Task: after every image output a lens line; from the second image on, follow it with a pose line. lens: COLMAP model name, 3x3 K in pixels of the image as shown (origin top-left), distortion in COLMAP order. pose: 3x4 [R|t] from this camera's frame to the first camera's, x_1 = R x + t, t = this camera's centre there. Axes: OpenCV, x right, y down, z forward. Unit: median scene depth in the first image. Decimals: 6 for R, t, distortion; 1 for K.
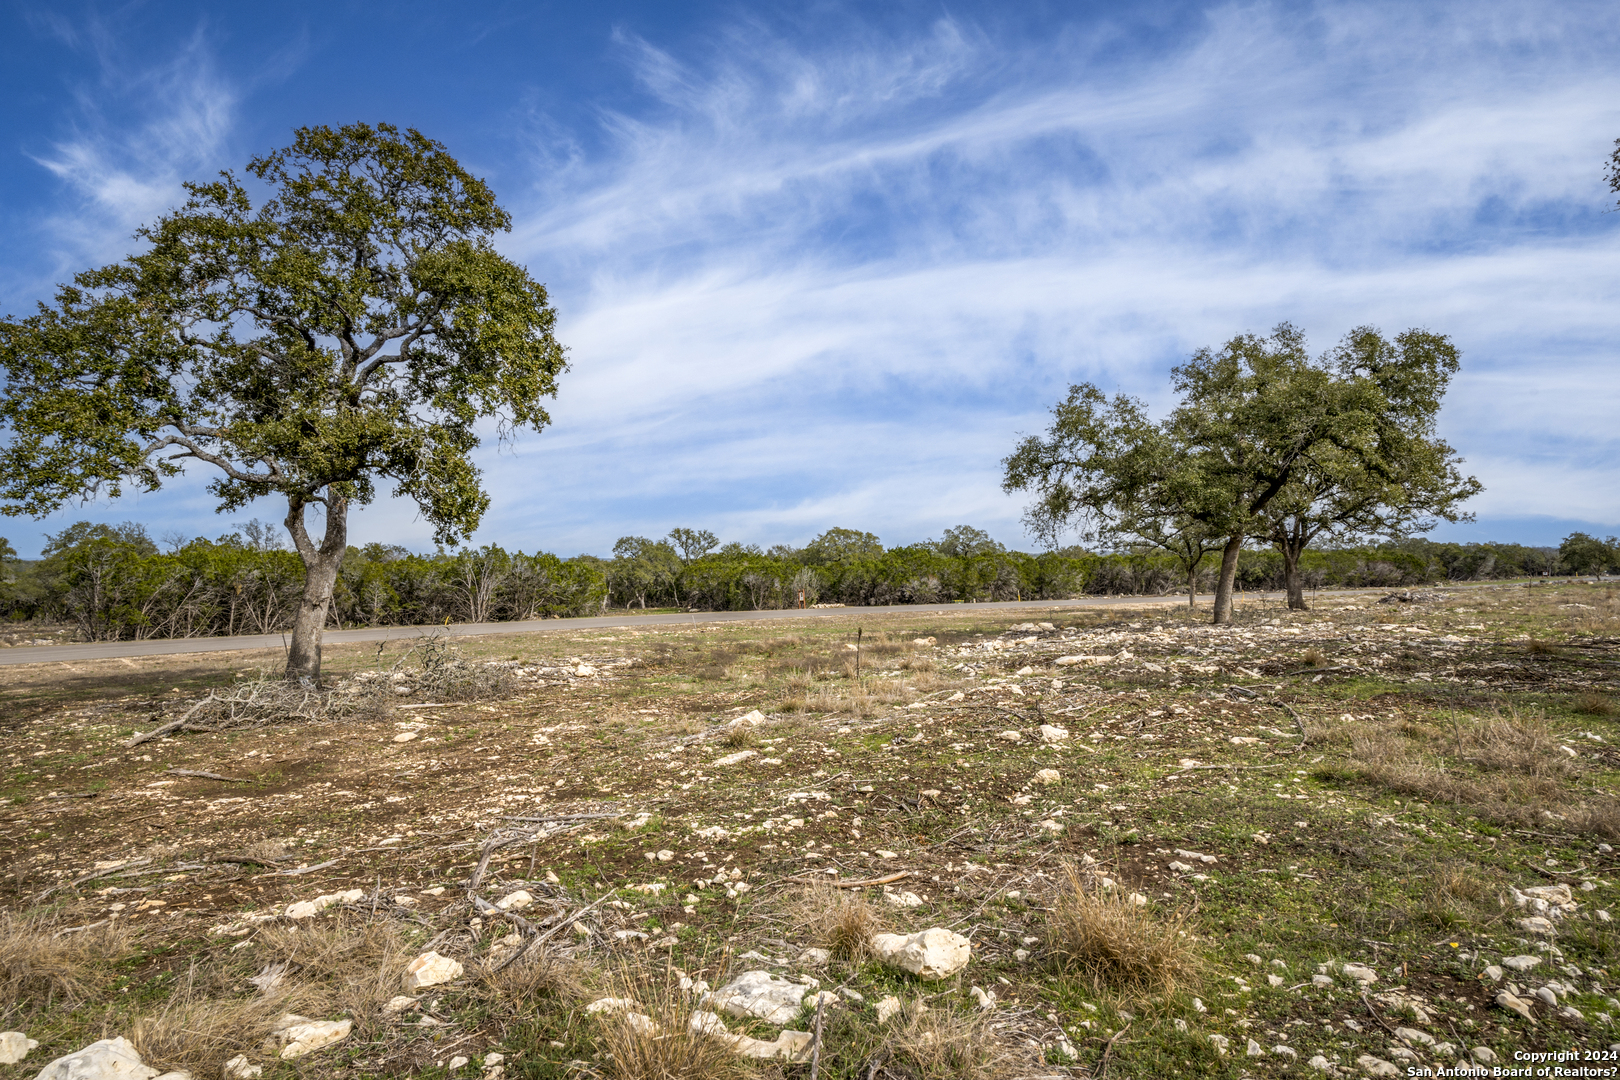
lens RADIAL K [[909.9, 0, 807.7], [0, 909.9, 539.6], [0, 0, 1]] dist [0.000320, -0.000669]
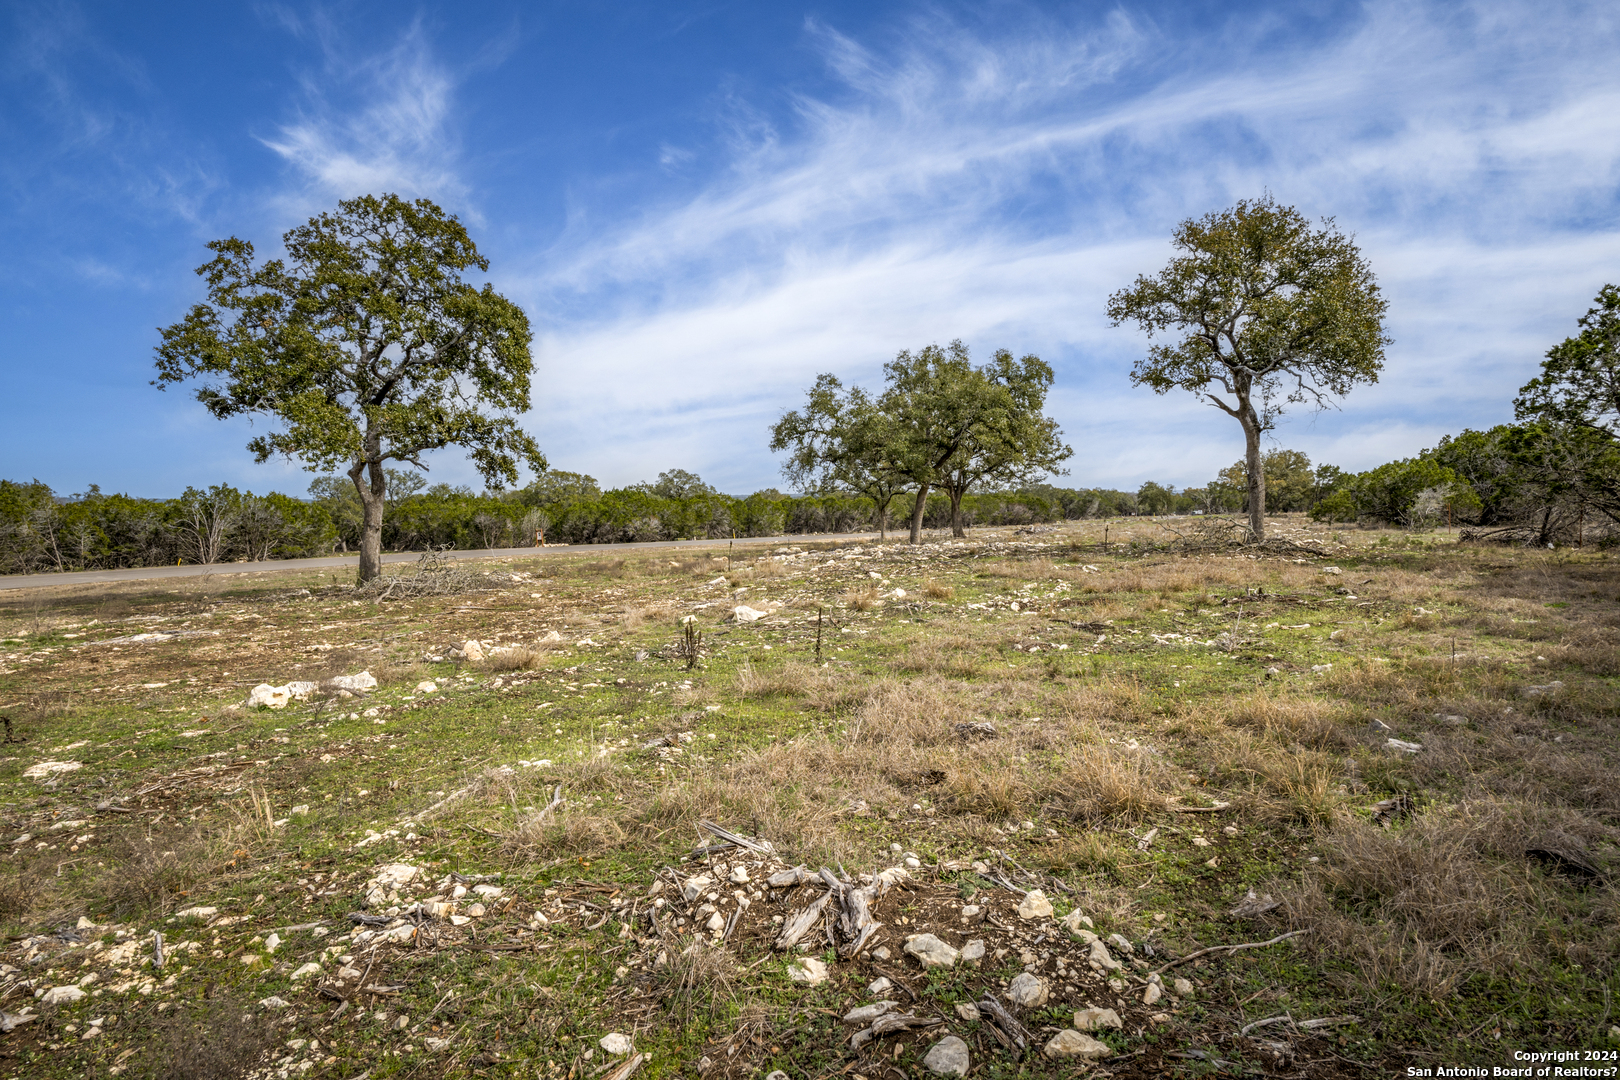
lens RADIAL K [[965.6, 0, 810.4], [0, 965.6, 540.4], [0, 0, 1]] dist [-0.016072, 0.001411]
pose [[0.940126, -0.011119, 0.340647, -0.169150], [-0.009960, 0.998145, 0.060069, -0.004626], [-0.340682, -0.059865, 0.938271, -0.291229]]
